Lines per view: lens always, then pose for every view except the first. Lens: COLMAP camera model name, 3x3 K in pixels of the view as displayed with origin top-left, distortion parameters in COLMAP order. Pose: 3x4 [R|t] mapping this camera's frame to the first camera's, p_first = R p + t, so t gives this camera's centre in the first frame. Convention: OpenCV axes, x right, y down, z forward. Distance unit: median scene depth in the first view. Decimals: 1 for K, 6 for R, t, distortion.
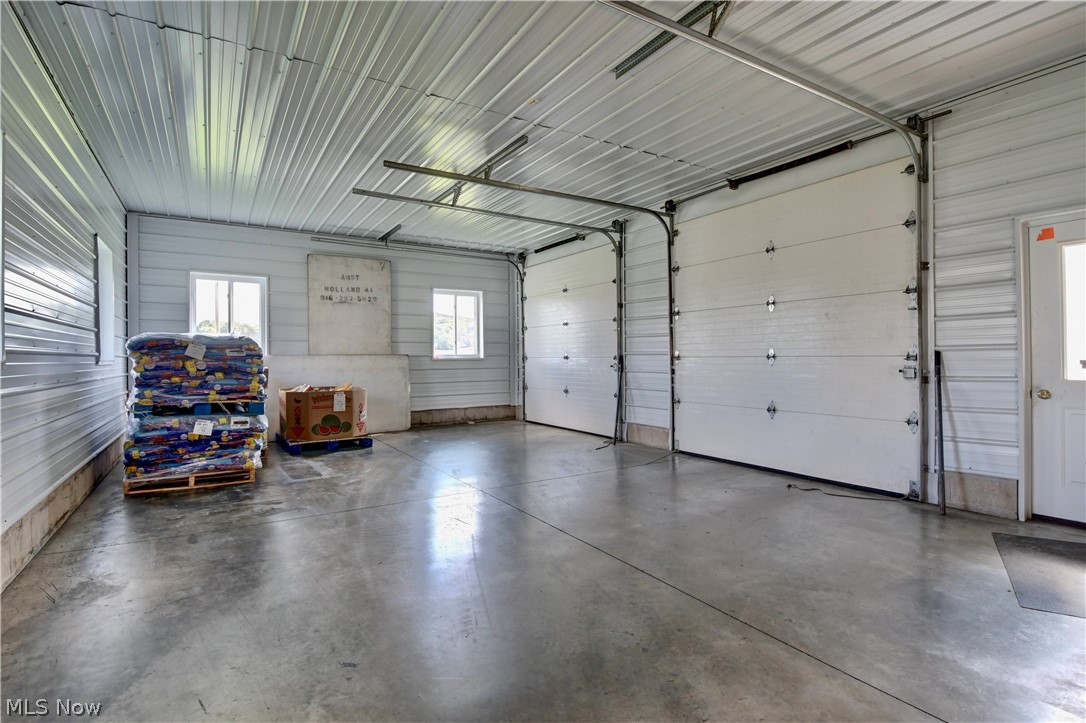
lens RADIAL K [[528.3, 0, 543.2], [0, 528.3, 362.1], [0, 0, 1]] dist [-0.001734, -0.003183]
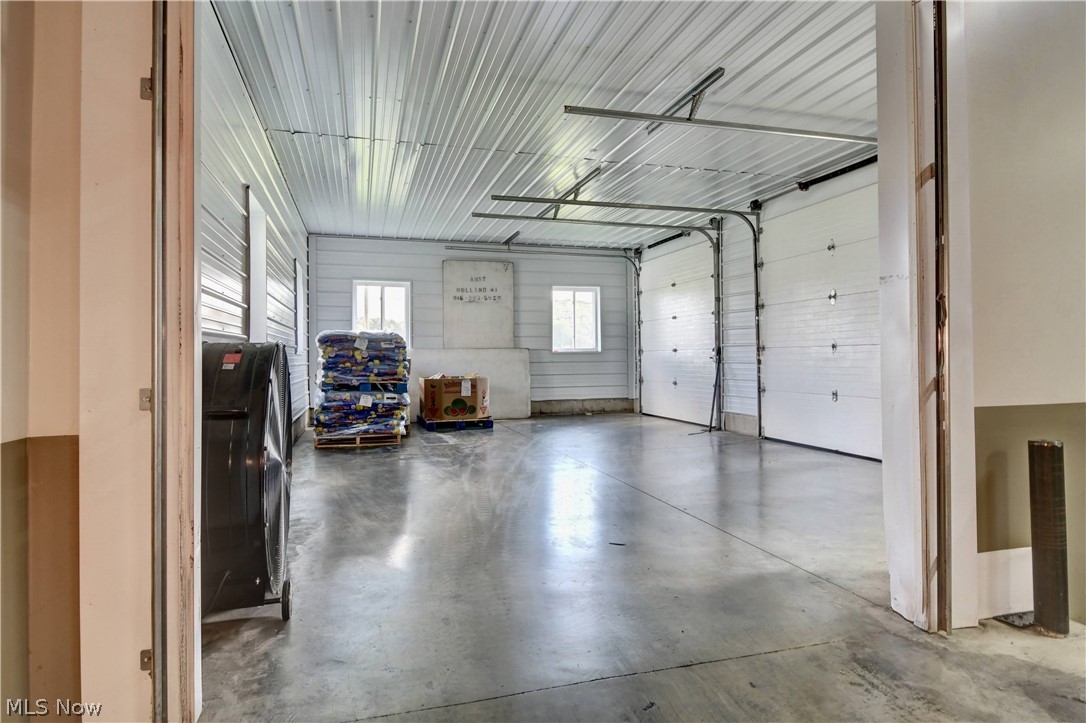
lens RADIAL K [[583.3, 0, 540.8], [0, 583.3, 355.9], [0, 0, 1]] dist [0.000278, 0.000591]
pose [[0.965152, 0.000416, -0.261691, 0.123167], [-0.001821, 0.999985, -0.005124, 0.012136], [0.261685, 0.005422, 0.965138, -0.224190]]
